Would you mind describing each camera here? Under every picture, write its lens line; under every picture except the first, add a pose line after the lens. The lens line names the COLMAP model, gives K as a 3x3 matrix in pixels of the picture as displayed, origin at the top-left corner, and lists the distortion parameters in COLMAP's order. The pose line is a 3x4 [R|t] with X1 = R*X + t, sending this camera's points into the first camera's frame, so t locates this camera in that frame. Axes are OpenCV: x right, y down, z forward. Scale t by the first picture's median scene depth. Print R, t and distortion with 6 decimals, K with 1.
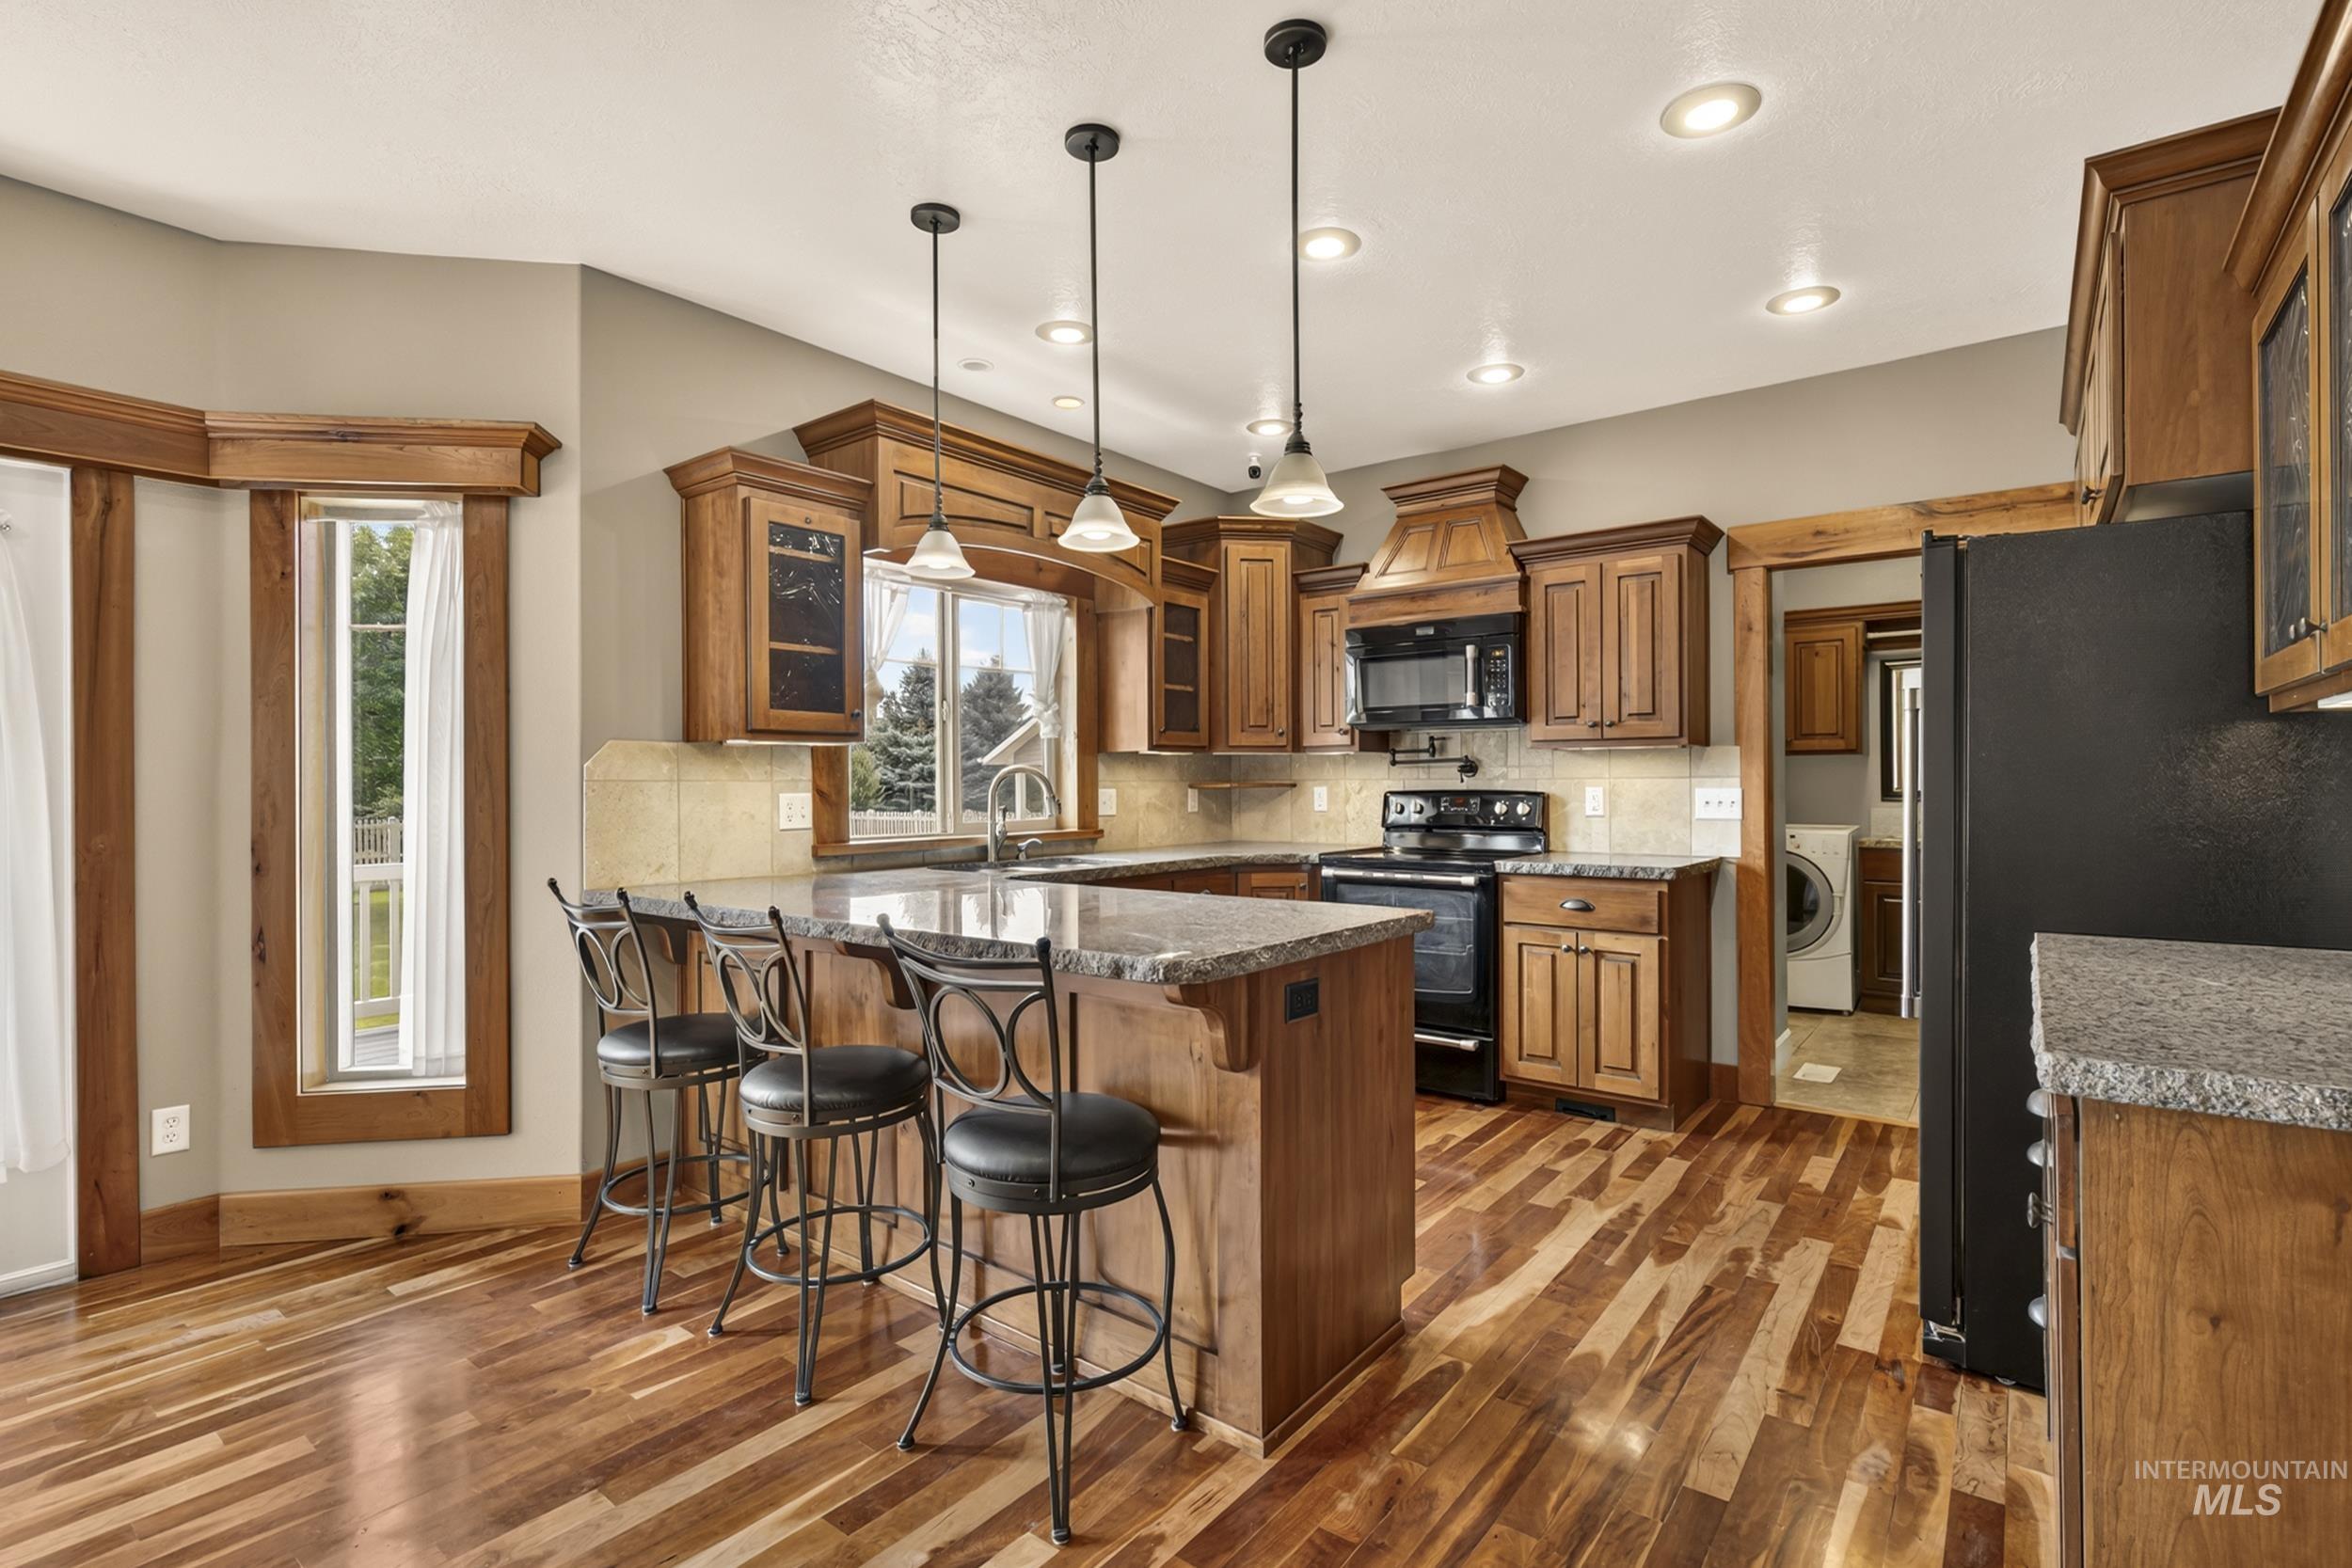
lens RADIAL K [[1080.9, 0, 1221.2], [0, 1080.9, 778.7], [0, 0, 1]] dist [-0.004750, 0.001749]
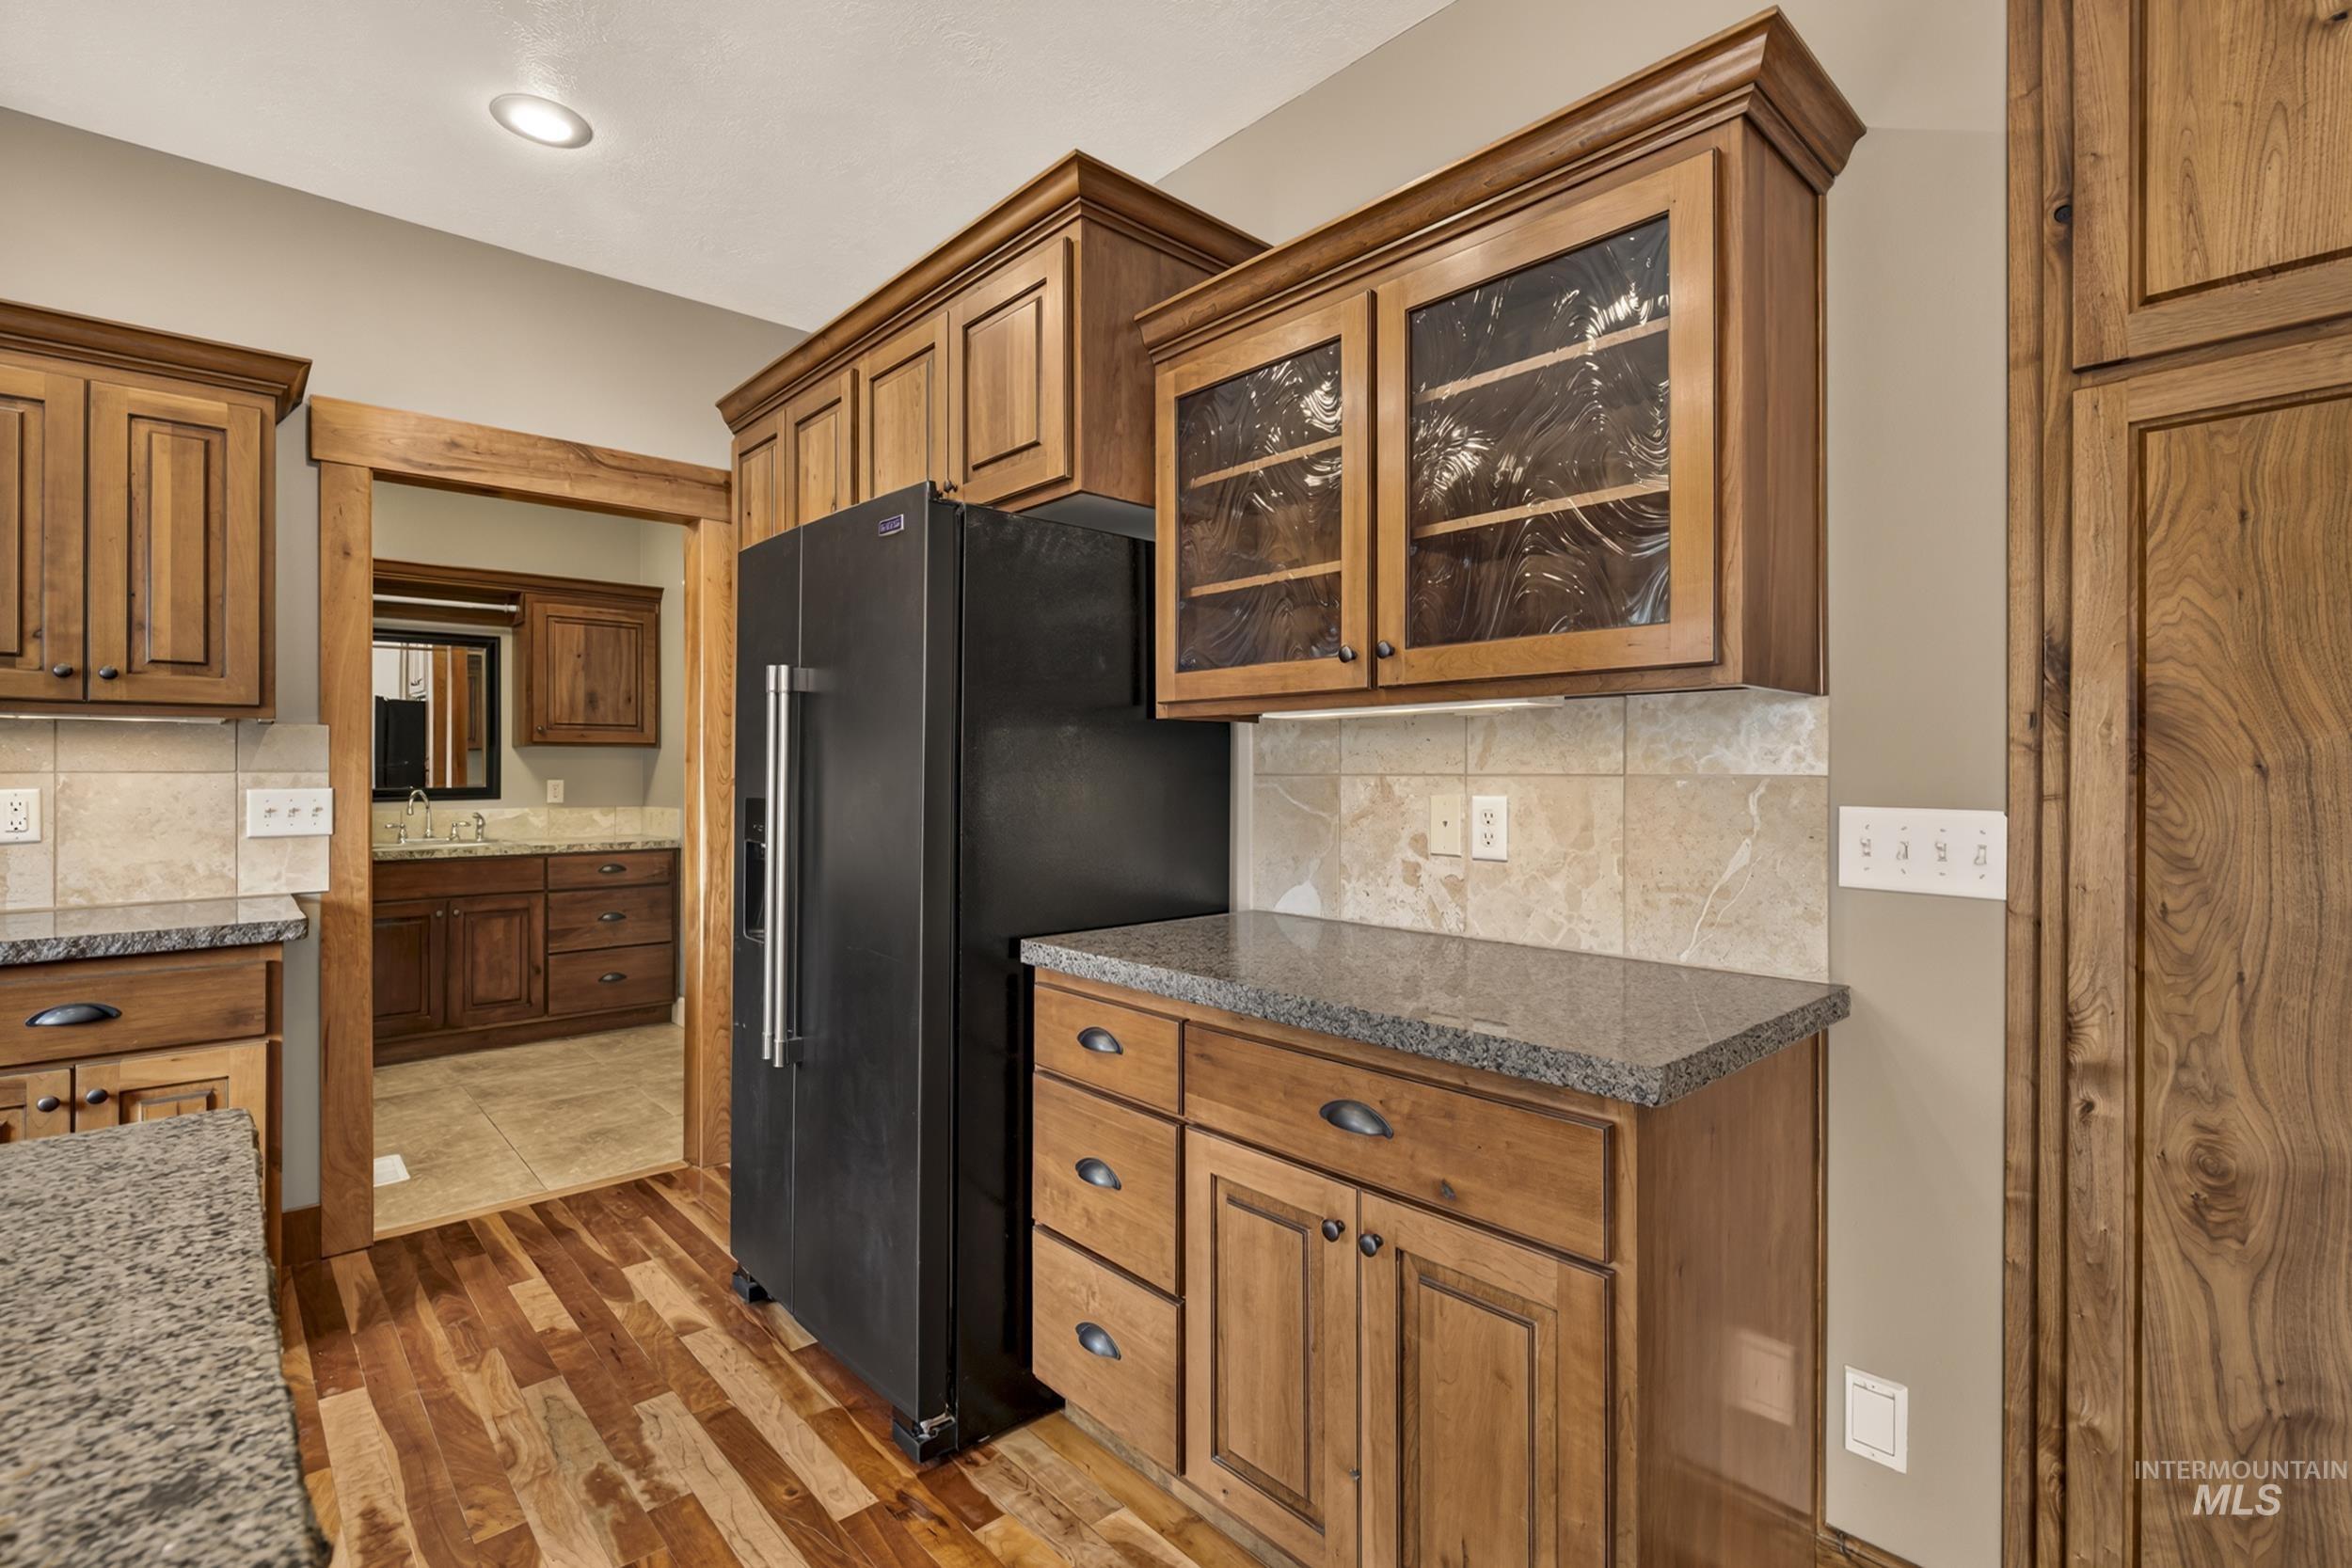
lens RADIAL K [[1080.9, 0, 1179.1], [0, 1080.9, 769.8], [0, 0, 1]] dist [-0.004750, 0.001749]
pose [[0.198127, 0.006565, 0.980154, -0.070475], [-0.003502, 0.999976, -0.005990, -0.000330], [-0.980170, -0.002245, 0.198145, 0.340940]]
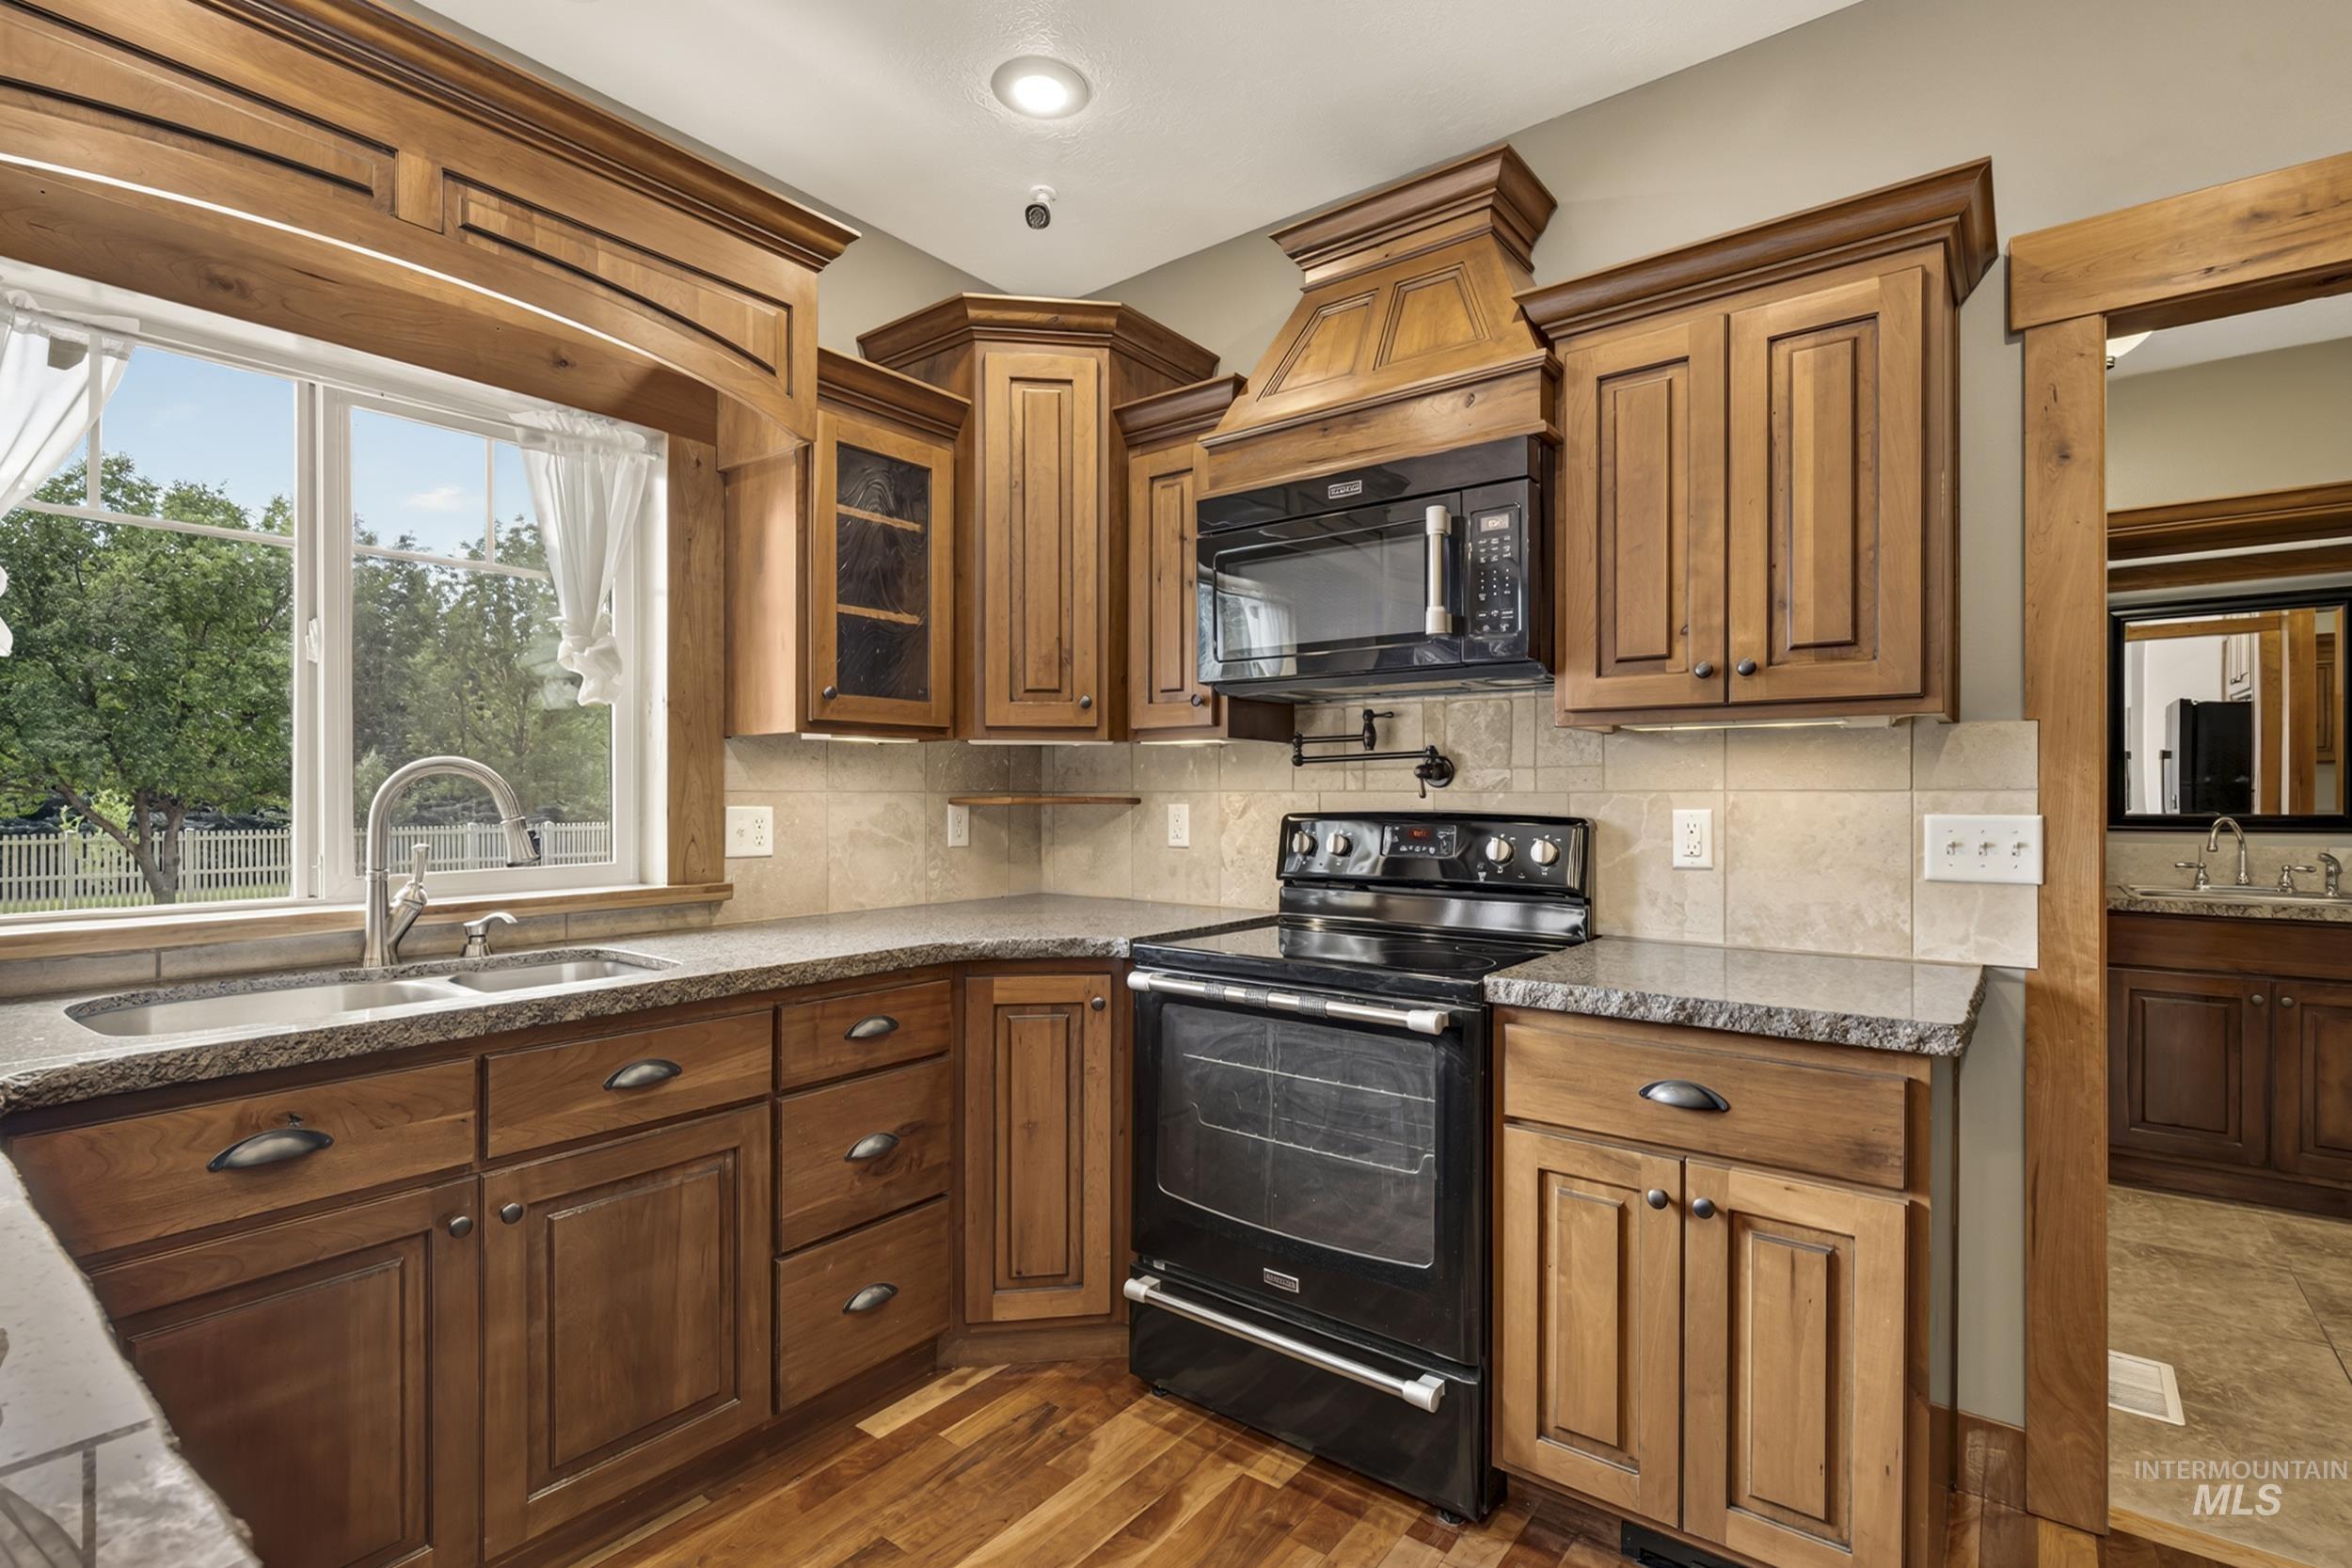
lens RADIAL K [[1080.9, 0, 1182.8], [0, 1080.9, 794.8], [0, 0, 1]] dist [-0.004750, 0.001749]
pose [[0.999608, 0.005192, -0.027495, 0.134932], [-0.005073, 0.999977, 0.004398, 0.000360], [0.027517, -0.004257, 0.999612, 0.530302]]
